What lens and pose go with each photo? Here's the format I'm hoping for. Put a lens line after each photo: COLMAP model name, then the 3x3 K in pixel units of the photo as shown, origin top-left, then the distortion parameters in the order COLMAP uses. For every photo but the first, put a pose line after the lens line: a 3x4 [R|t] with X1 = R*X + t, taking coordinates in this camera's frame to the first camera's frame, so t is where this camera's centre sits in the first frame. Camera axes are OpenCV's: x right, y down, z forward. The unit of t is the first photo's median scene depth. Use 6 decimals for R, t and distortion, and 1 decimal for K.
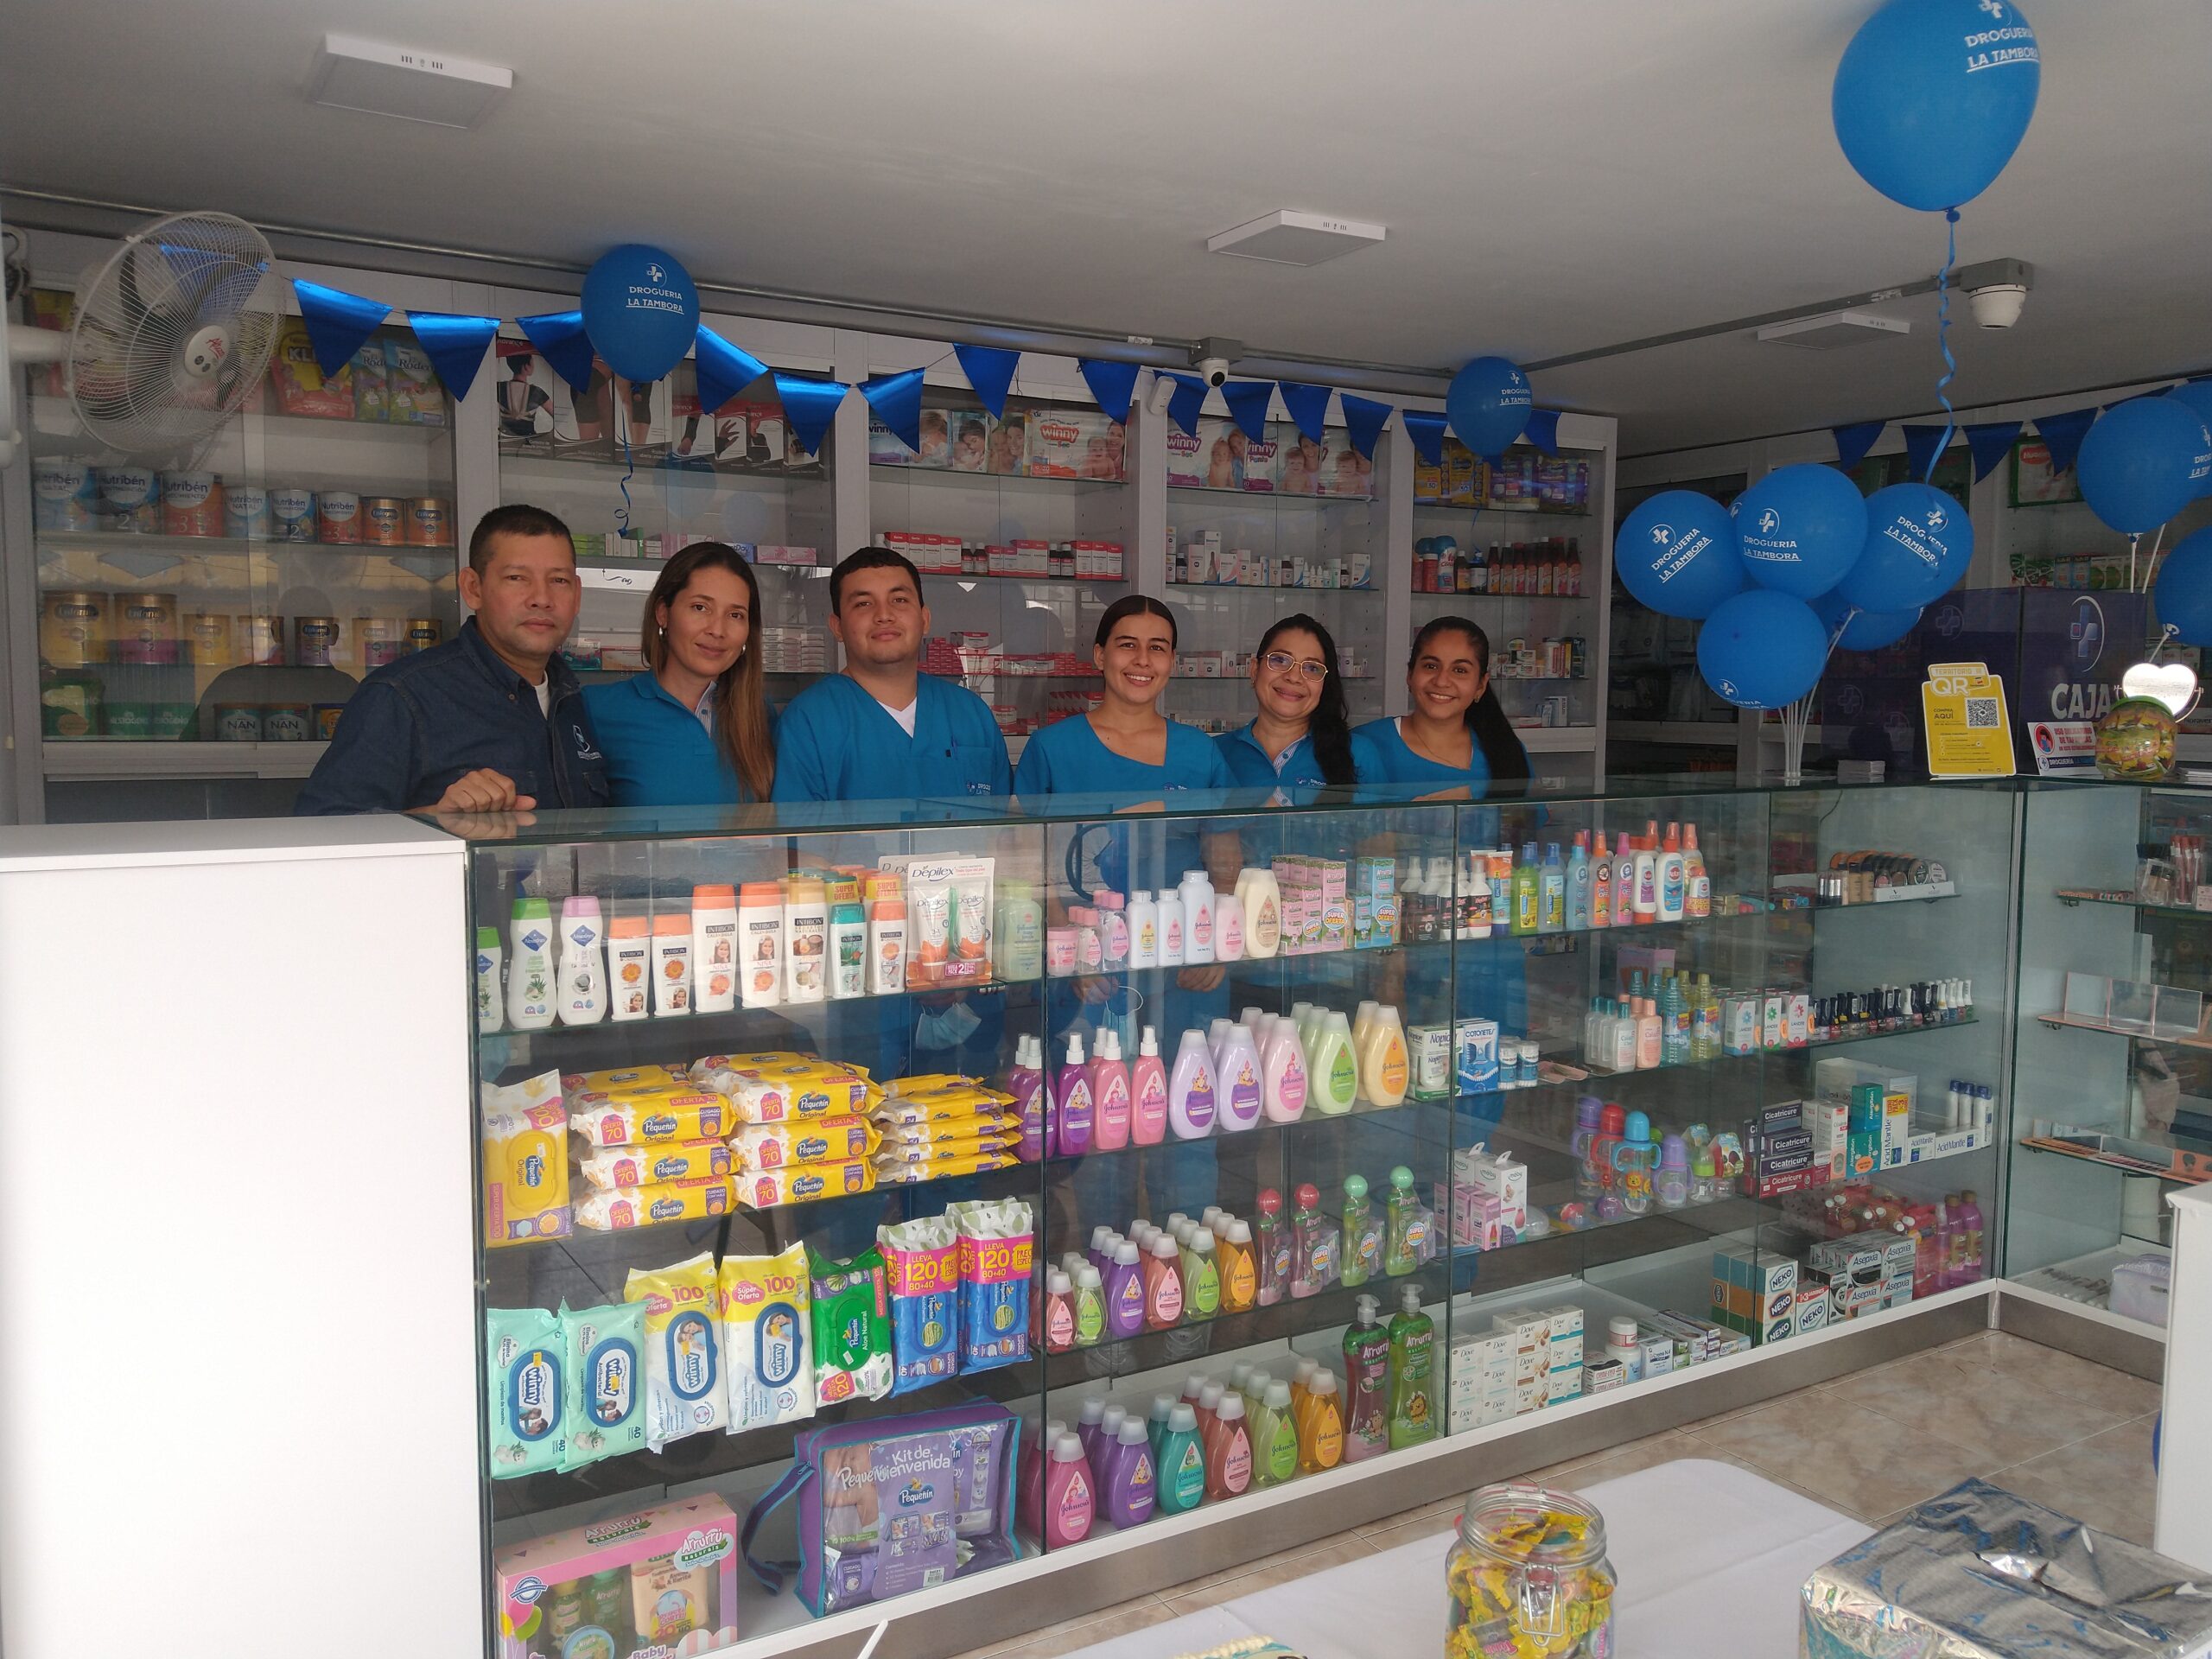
lens RADIAL K [[1695.9, 0, 1096.1], [0, 1695.9, 829.3], [0, 0, 1]] dist [0.109099, -0.229240]
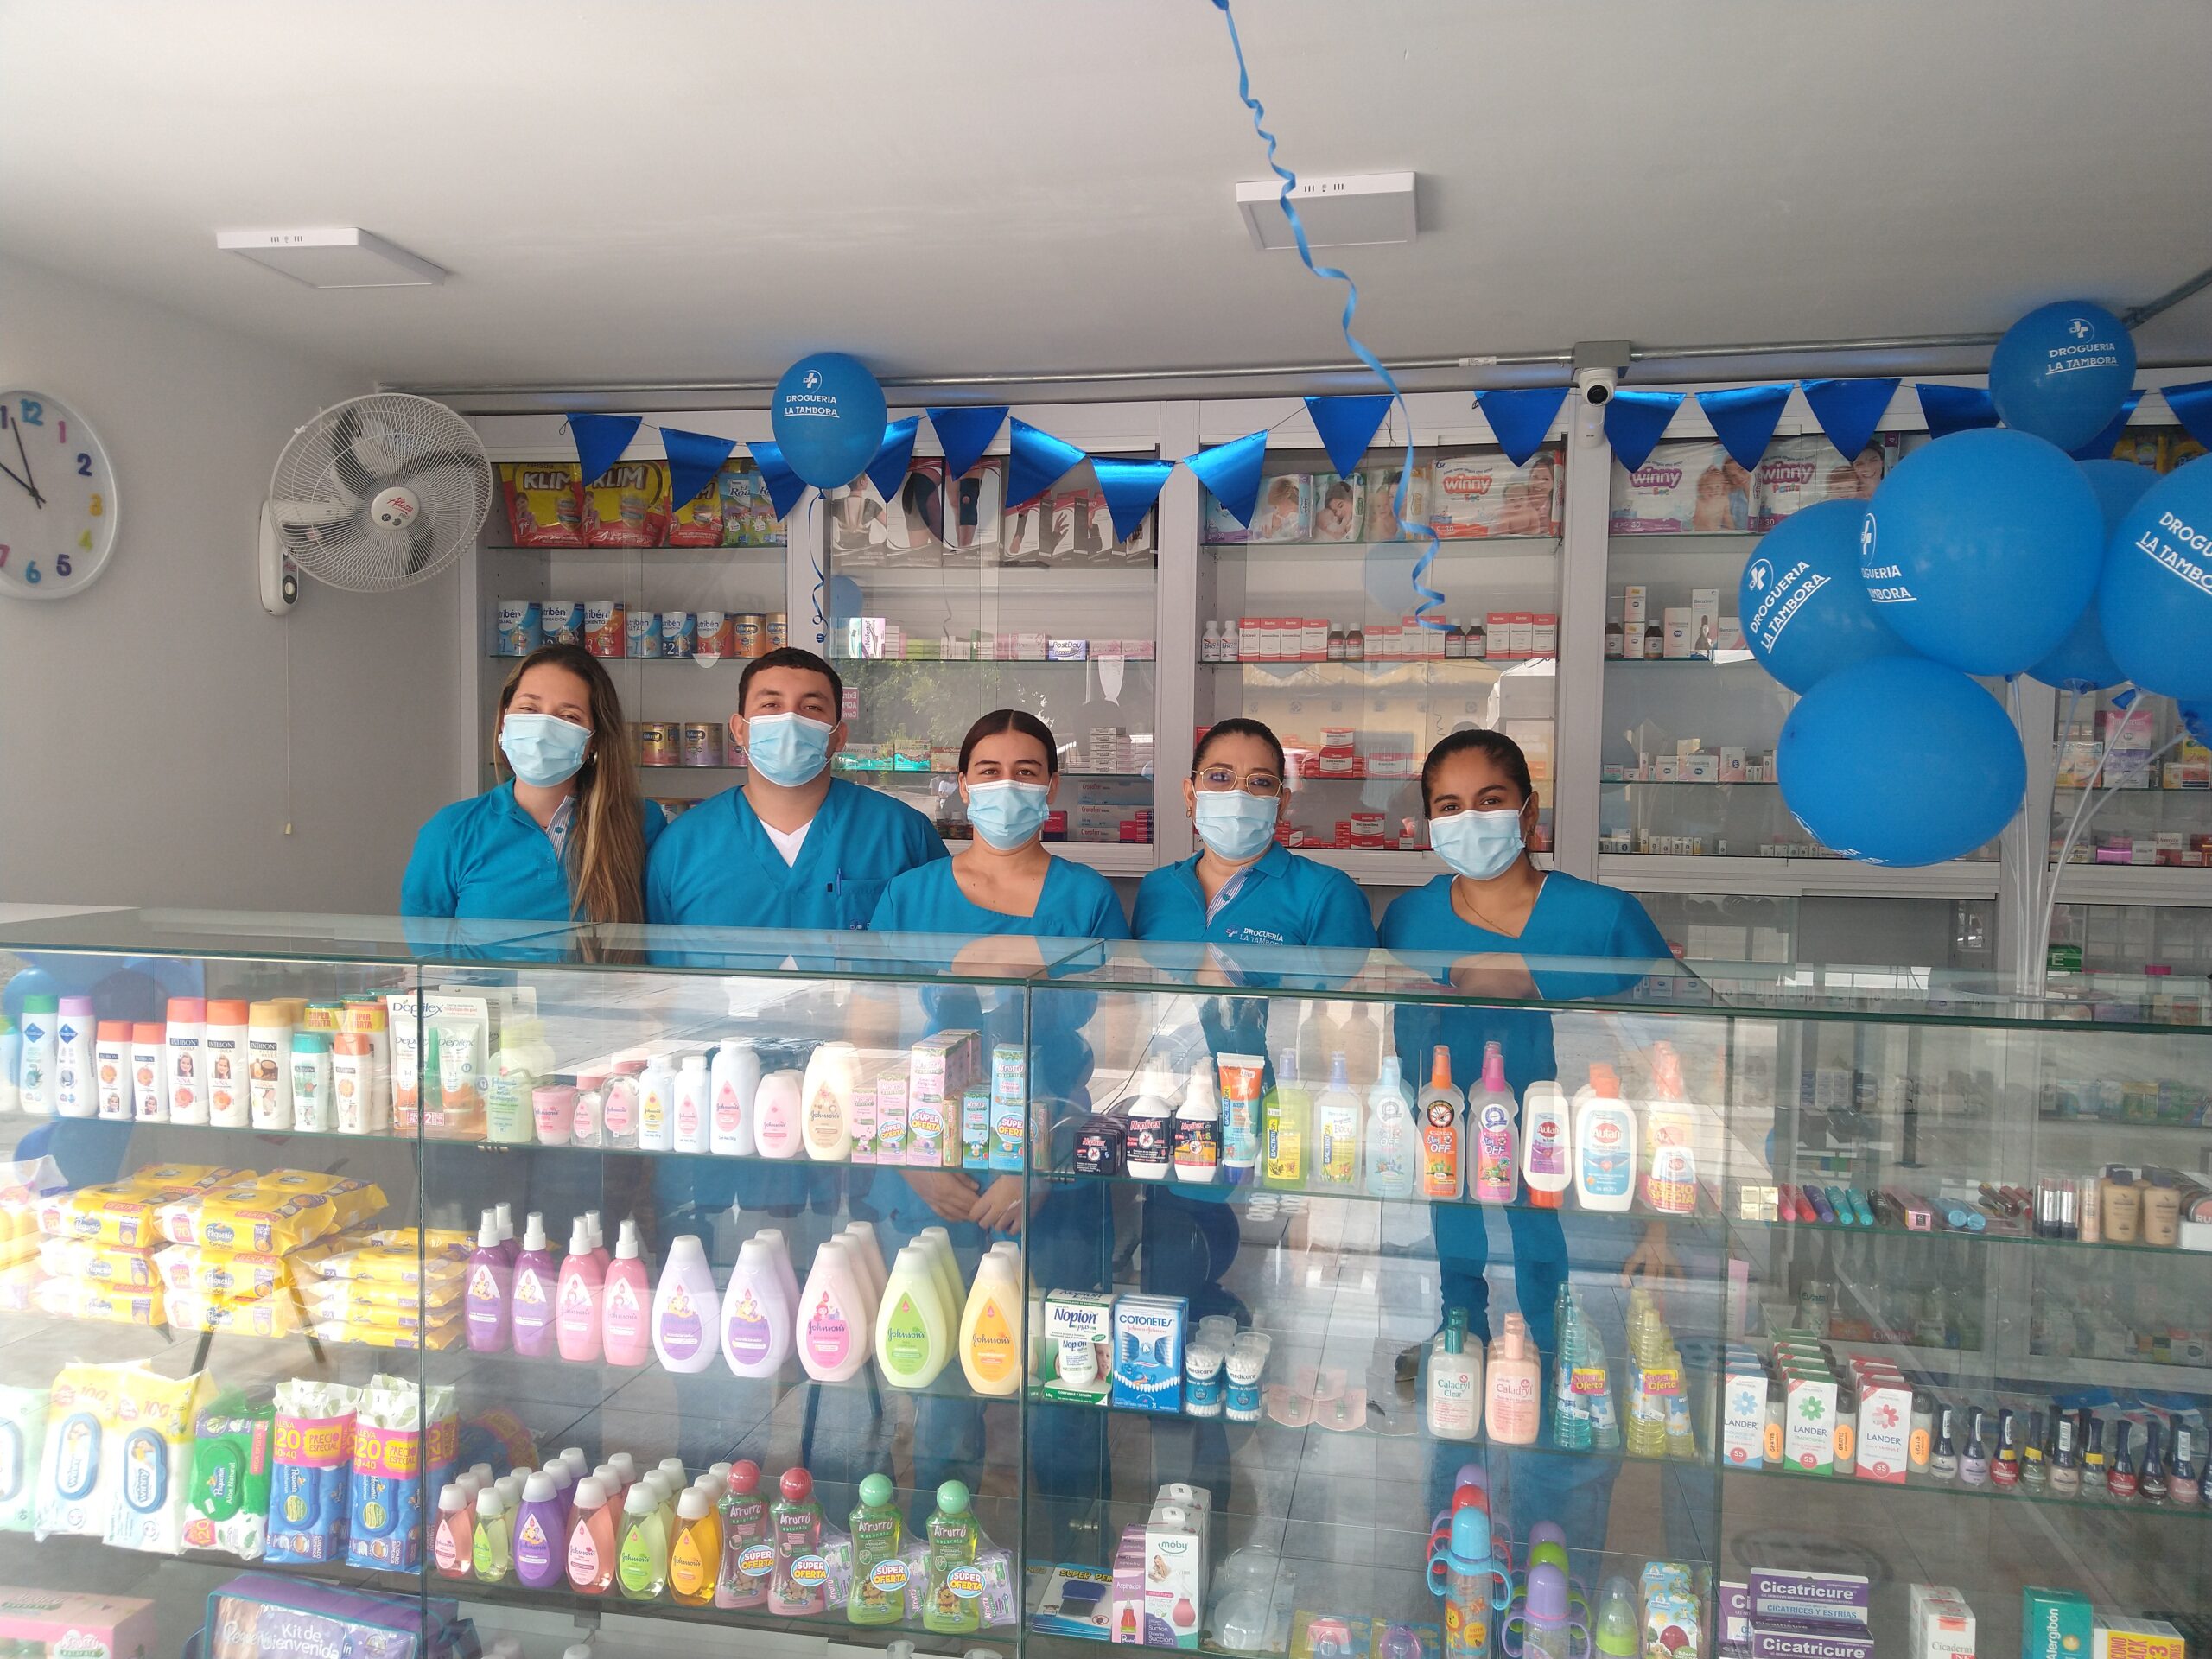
lens RADIAL K [[1693.4, 0, 1107.1], [0, 1693.4, 842.4], [0, 0, 1]] dist [0.066296, -0.101885]
pose [[0.744445, 0.039080, -0.666539, 0.609971], [-0.064581, 0.997819, -0.013626, -0.057855], [0.664553, 0.053189, 0.745345, 0.430489]]
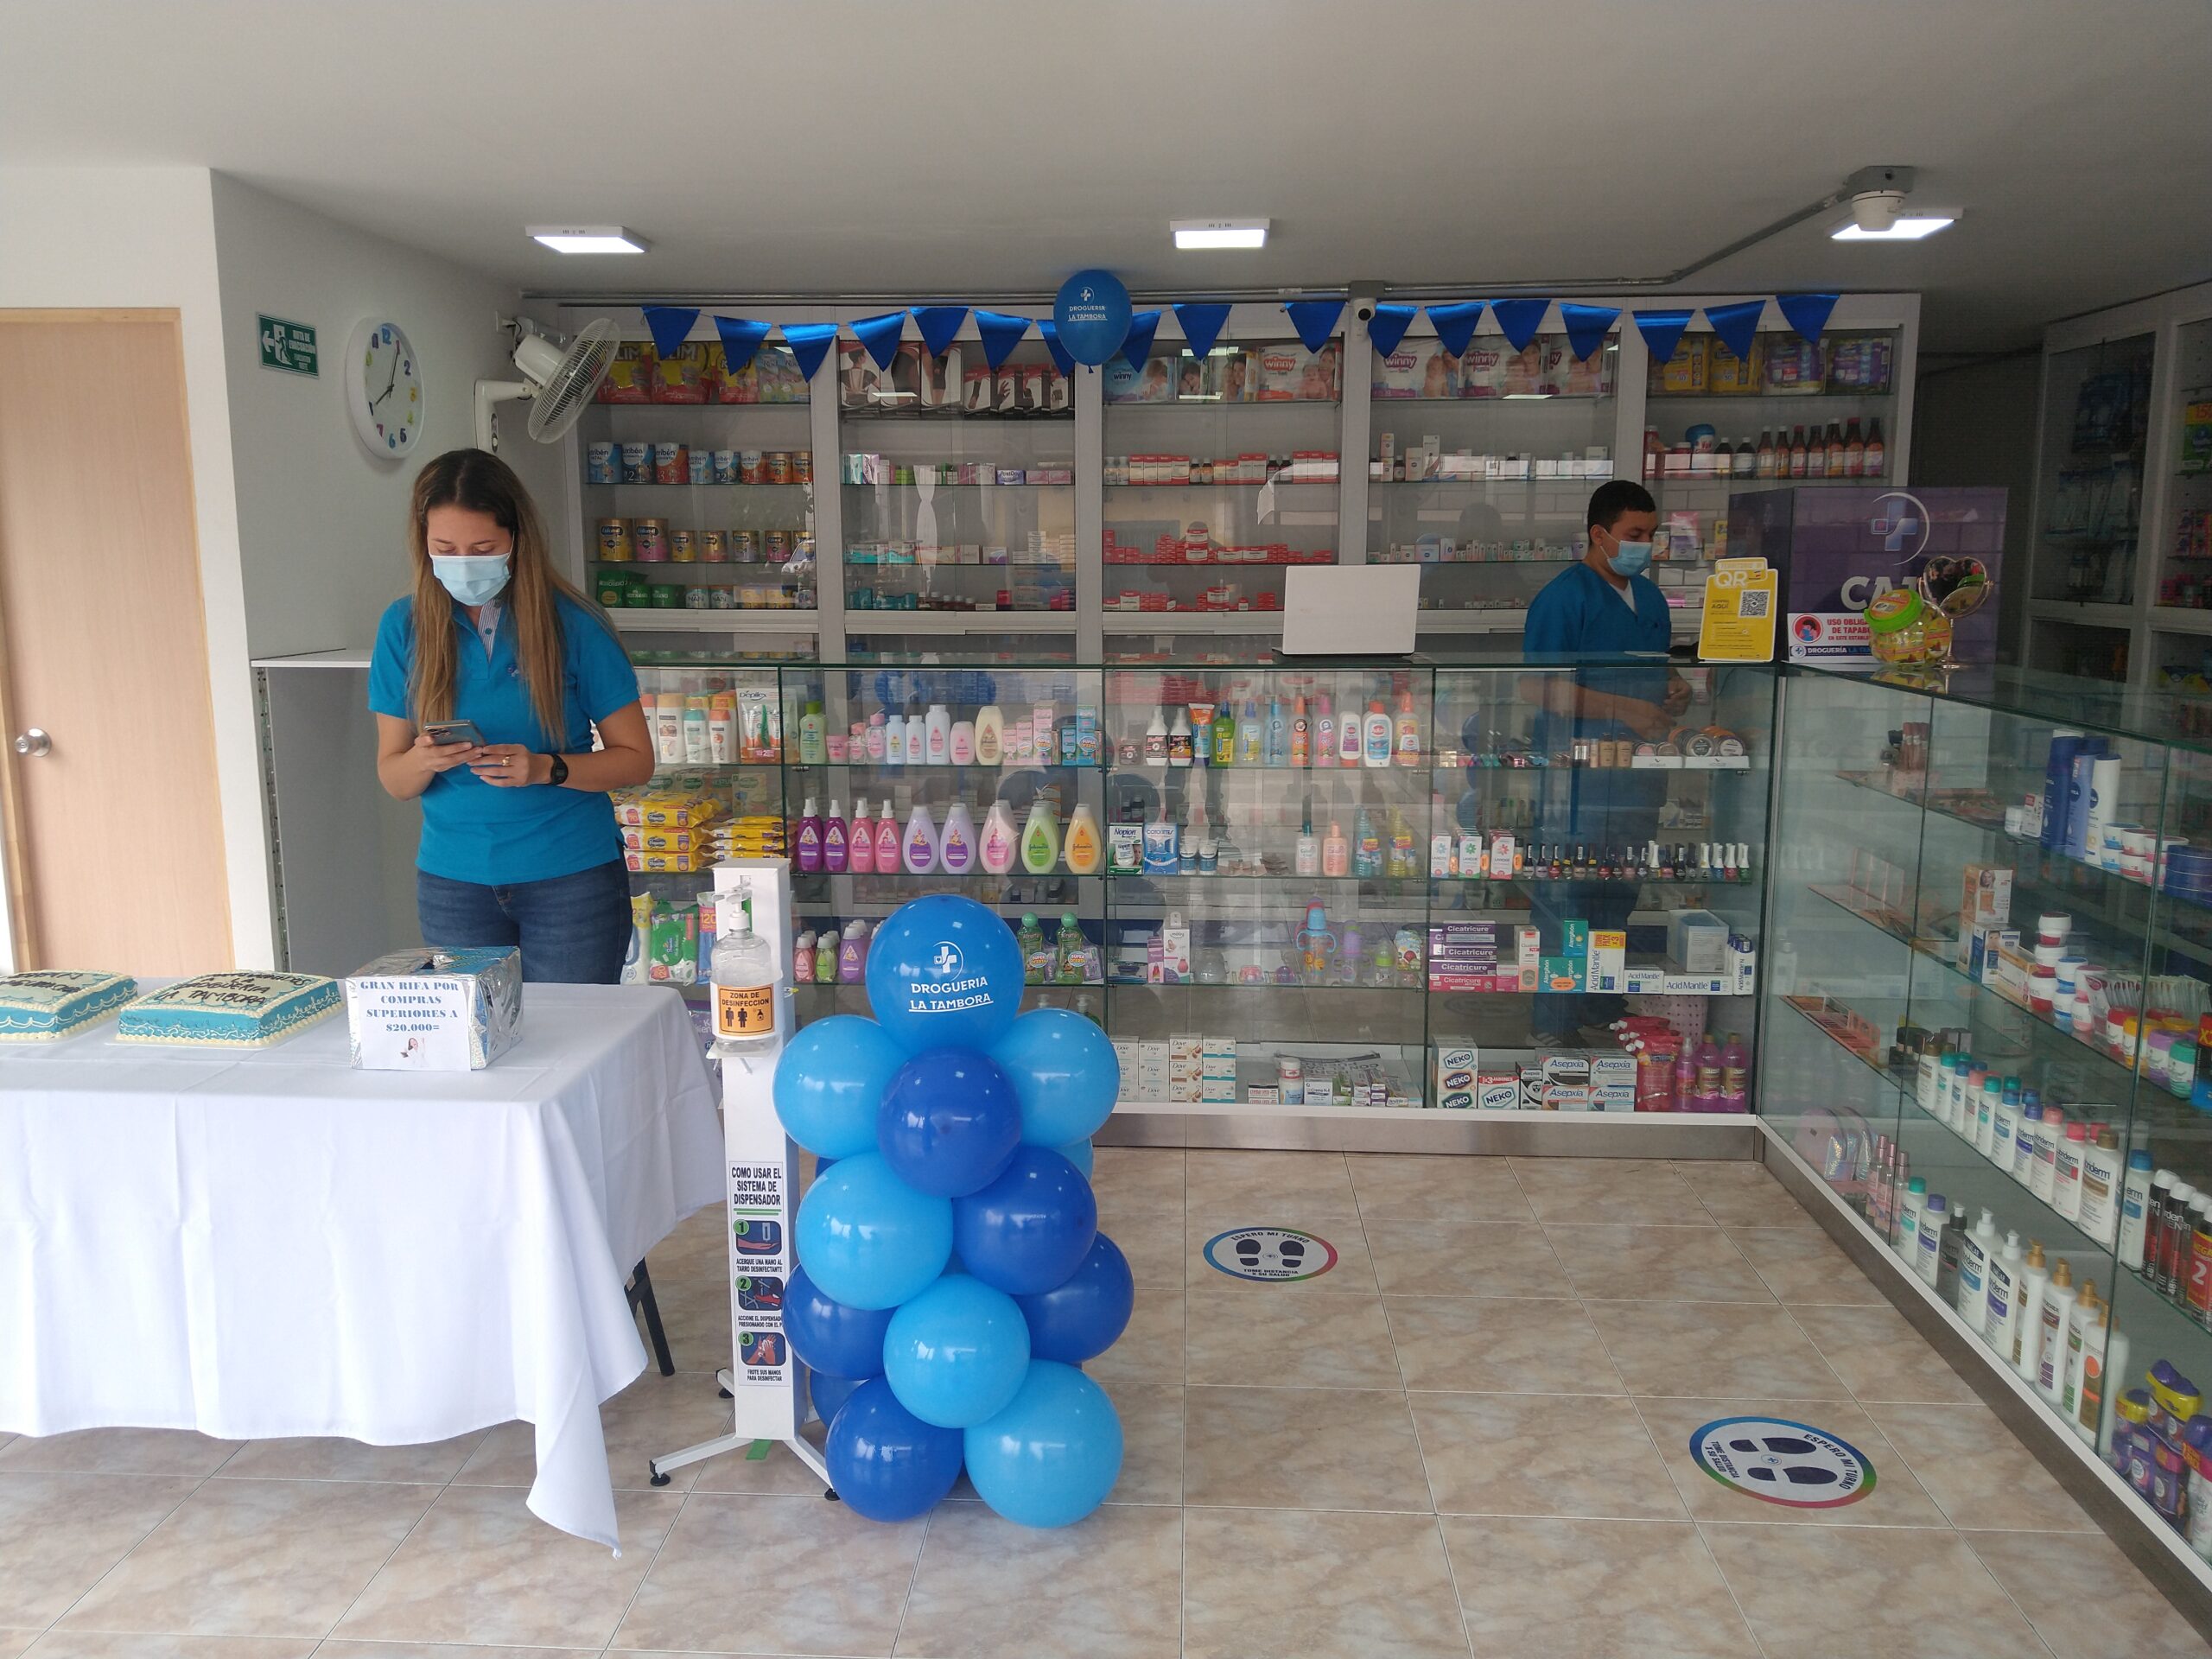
lens RADIAL K [[1687.5, 0, 1098.7], [0, 1687.5, 825.1], [0, 0, 1]] dist [0.098192, -0.223321]
pose [[0.830393, 0.083422, -0.550898, 0.871426], [-0.040566, 0.995156, 0.089550, -0.008211], [0.555700, -0.052014, 0.829754, -0.165584]]
